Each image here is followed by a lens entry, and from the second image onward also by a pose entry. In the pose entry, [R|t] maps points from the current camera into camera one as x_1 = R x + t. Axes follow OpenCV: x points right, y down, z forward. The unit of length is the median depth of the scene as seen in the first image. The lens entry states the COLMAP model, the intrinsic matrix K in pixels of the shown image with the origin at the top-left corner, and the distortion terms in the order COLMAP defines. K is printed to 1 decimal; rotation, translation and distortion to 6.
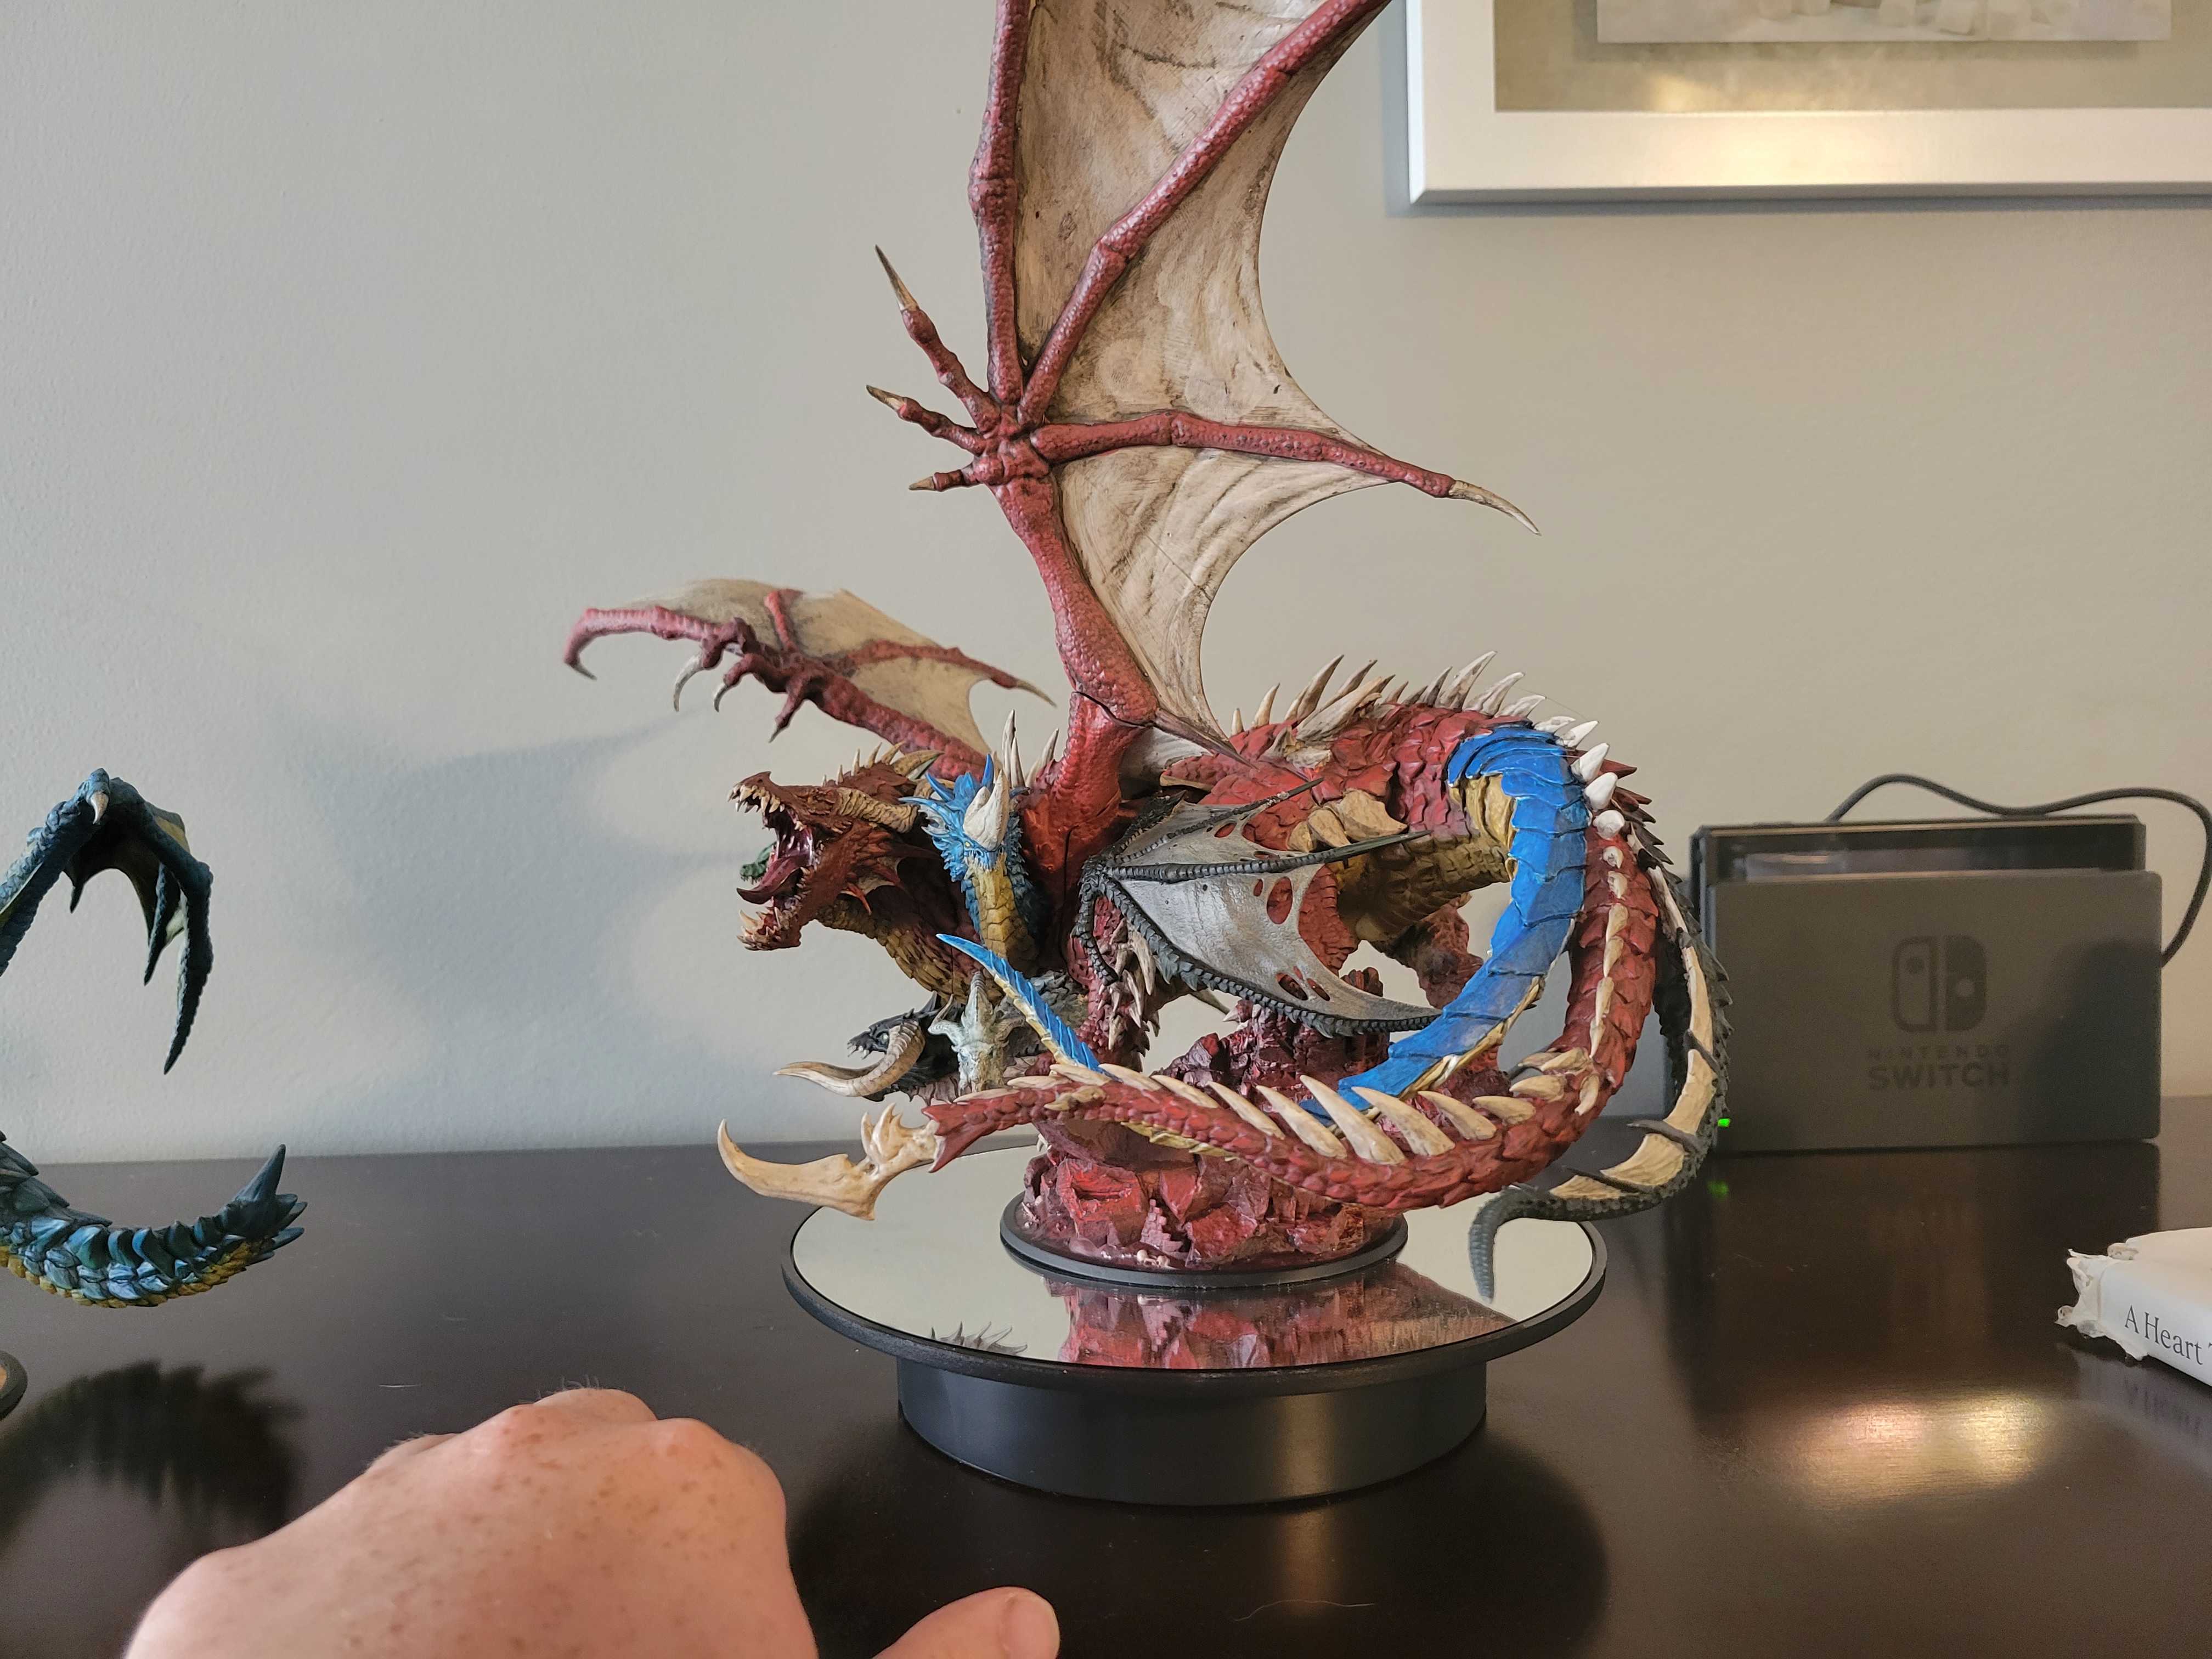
lens RADIAL K [[1665.3, 0, 1106.0], [0, 1665.3, 829.5], [0, 0, 1]] dist [-0.000899, -0.007822]
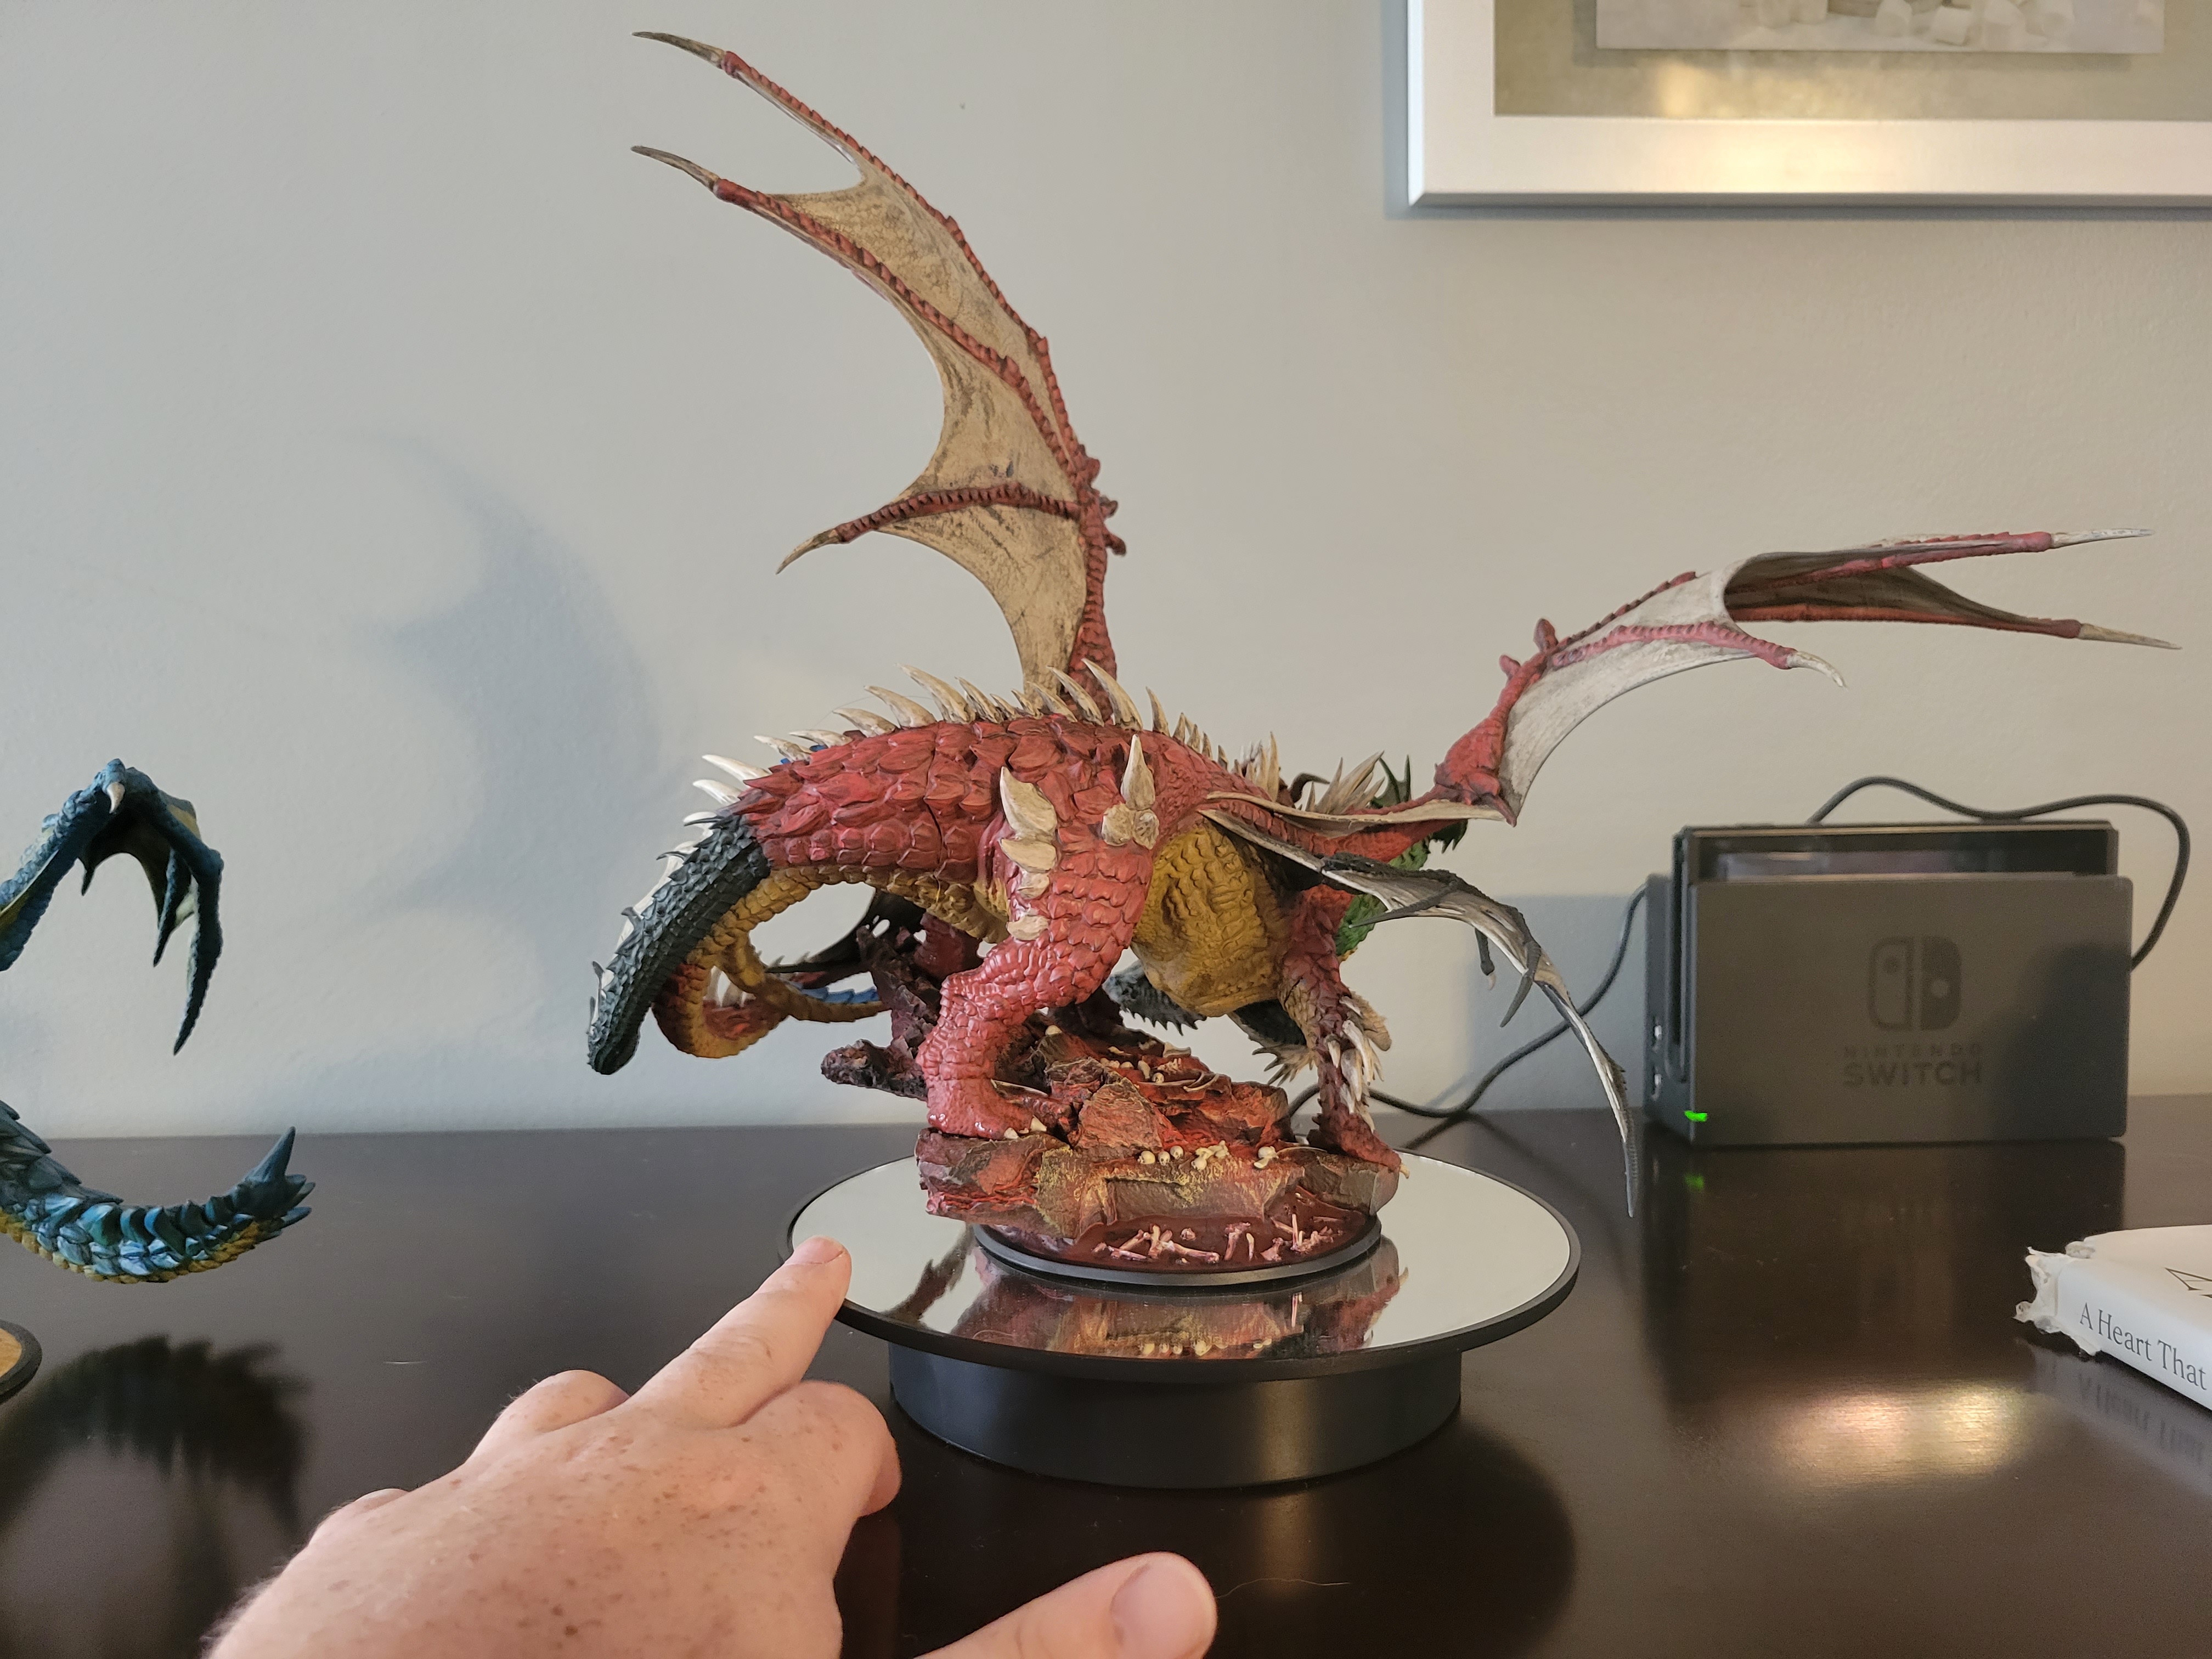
lens RADIAL K [[1672.3, 0, 1112.4], [0, 1672.3, 829.0], [0, 0, 1]] dist [-0.006855, 0.000592]
pose [[0.999907, 0.012235, 0.005966, 0.001753], [-0.012312, 0.999840, 0.013006, -0.012192], [-0.005806, -0.013078, 0.999898, -0.025475]]
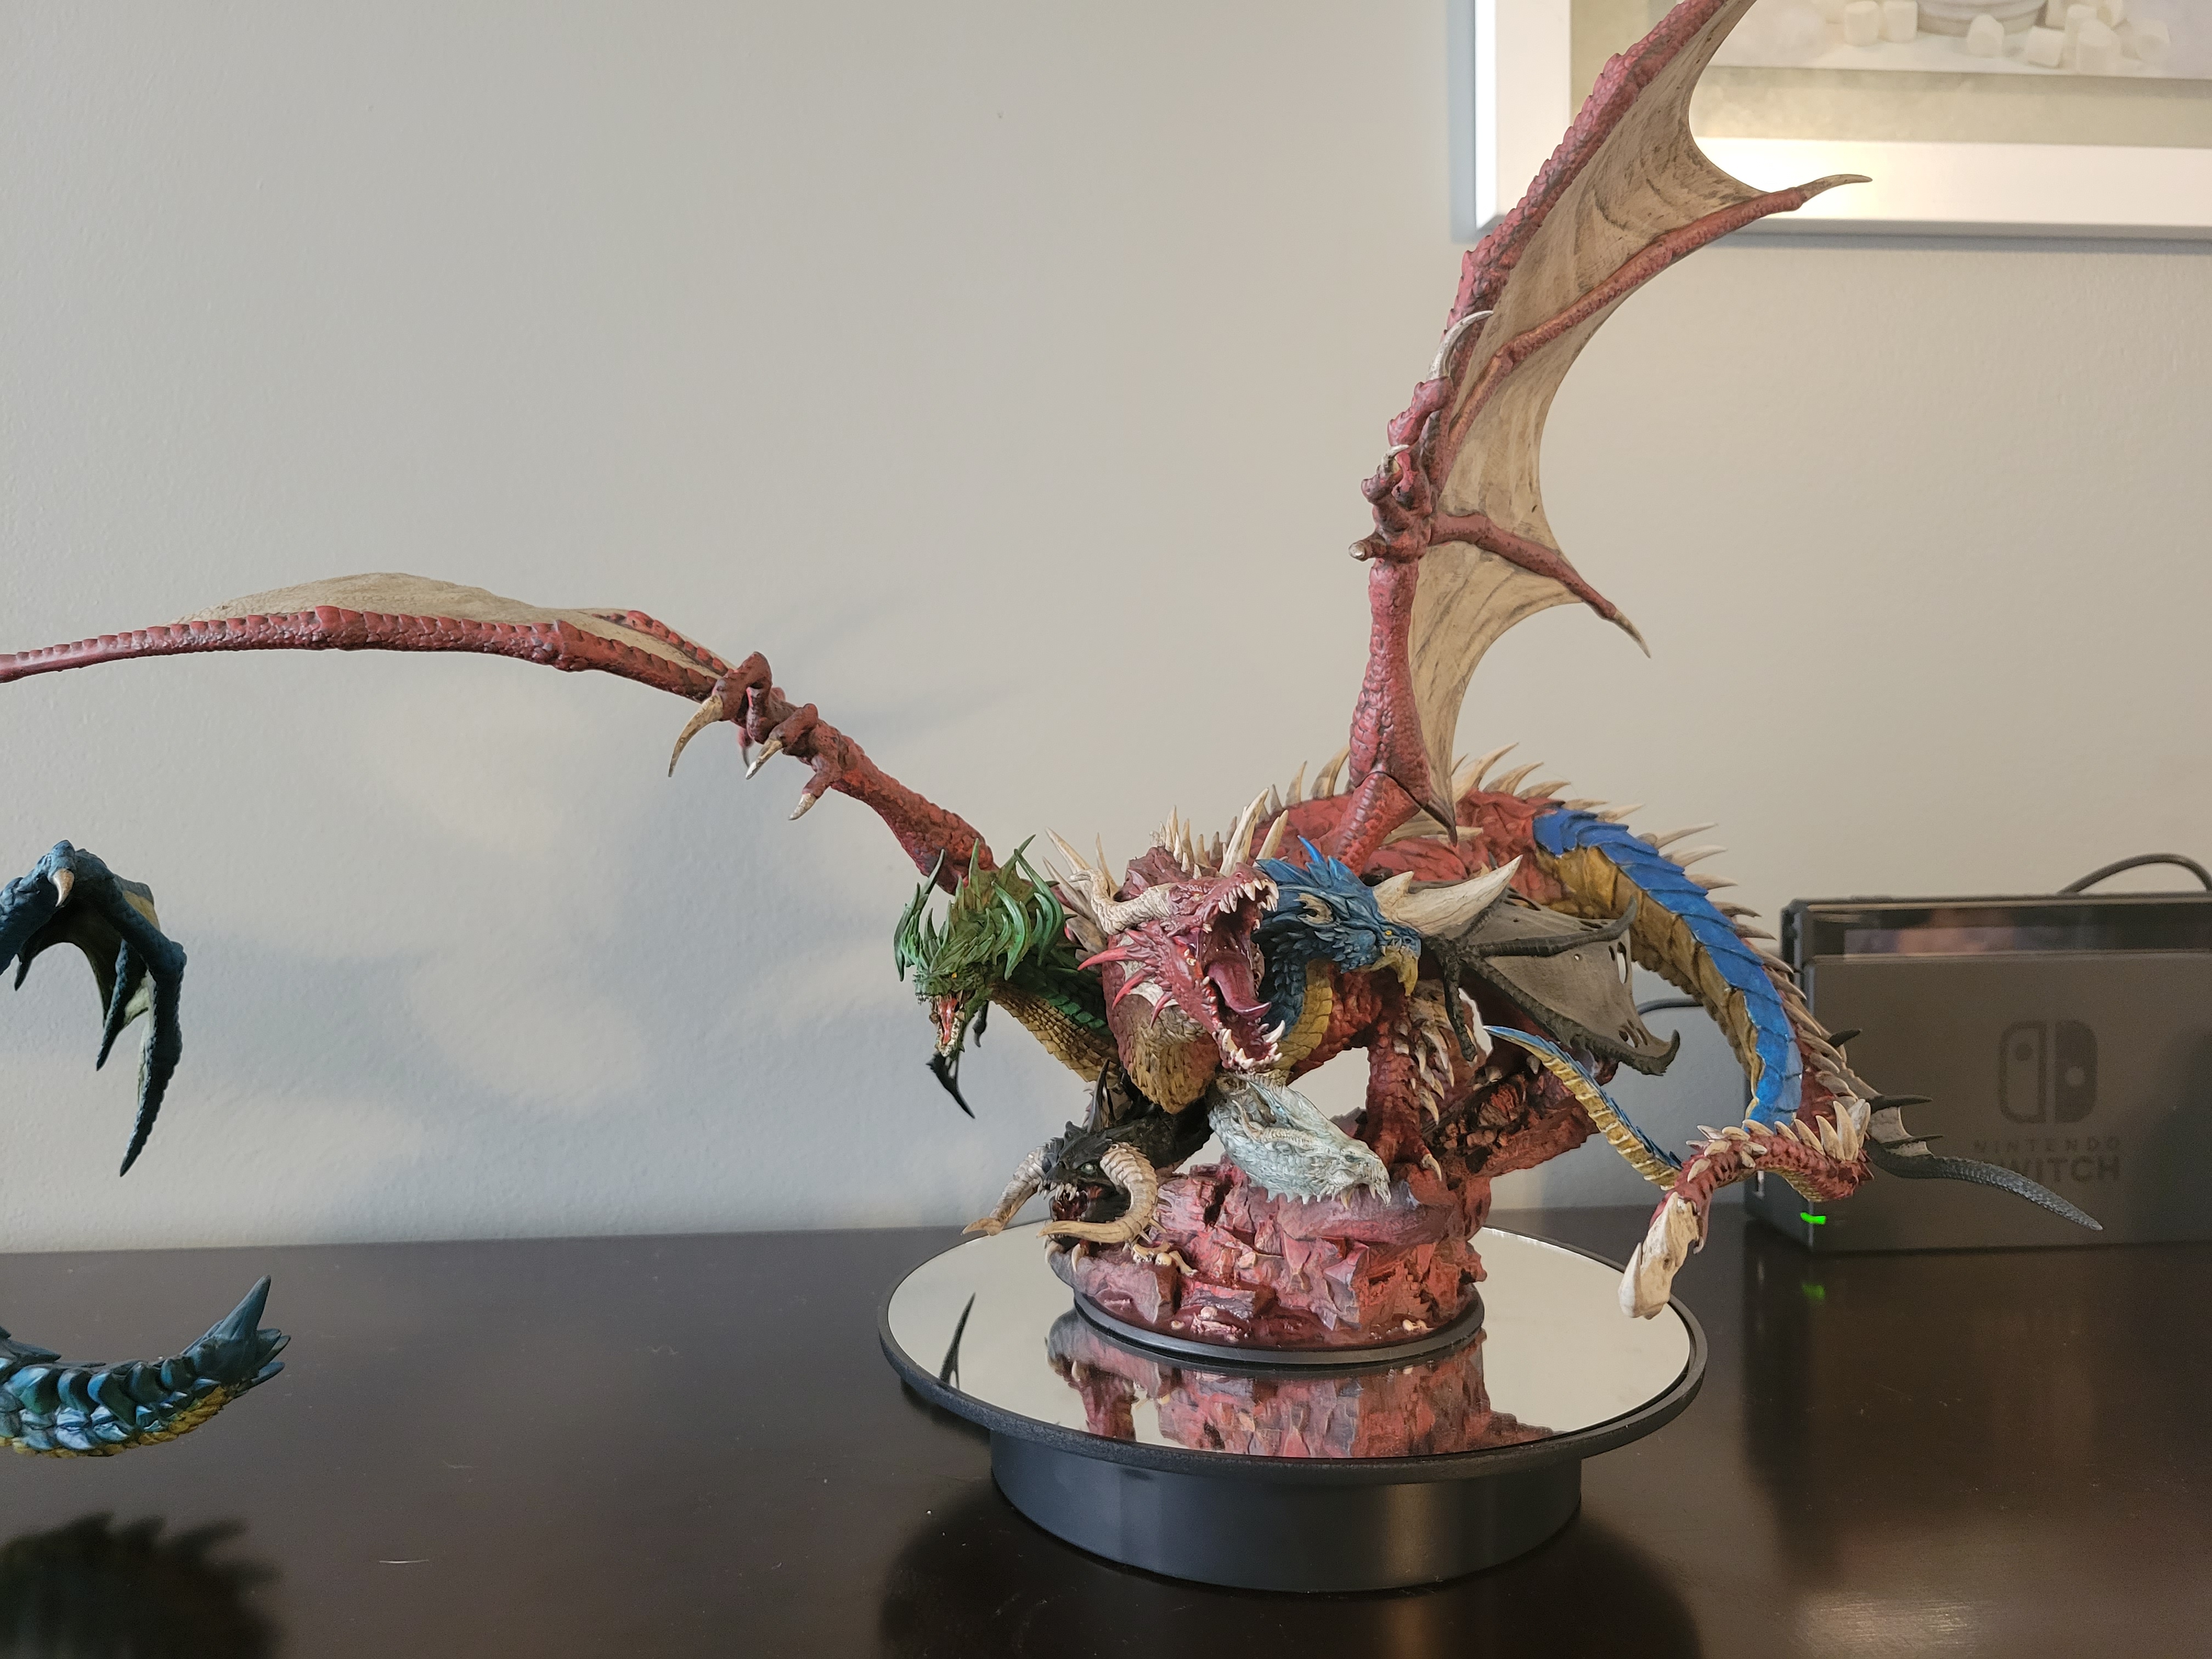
lens RADIAL K [[1681.5, 0, 1107.0], [0, 1681.5, 822.1], [0, 0, 1]] dist [-0.002320, -0.005972]
pose [[0.999244, 0.012887, 0.036683, -0.082877], [-0.012278, 0.999784, -0.016785, -0.032532], [-0.036891, 0.016322, 0.999186, 0.094827]]
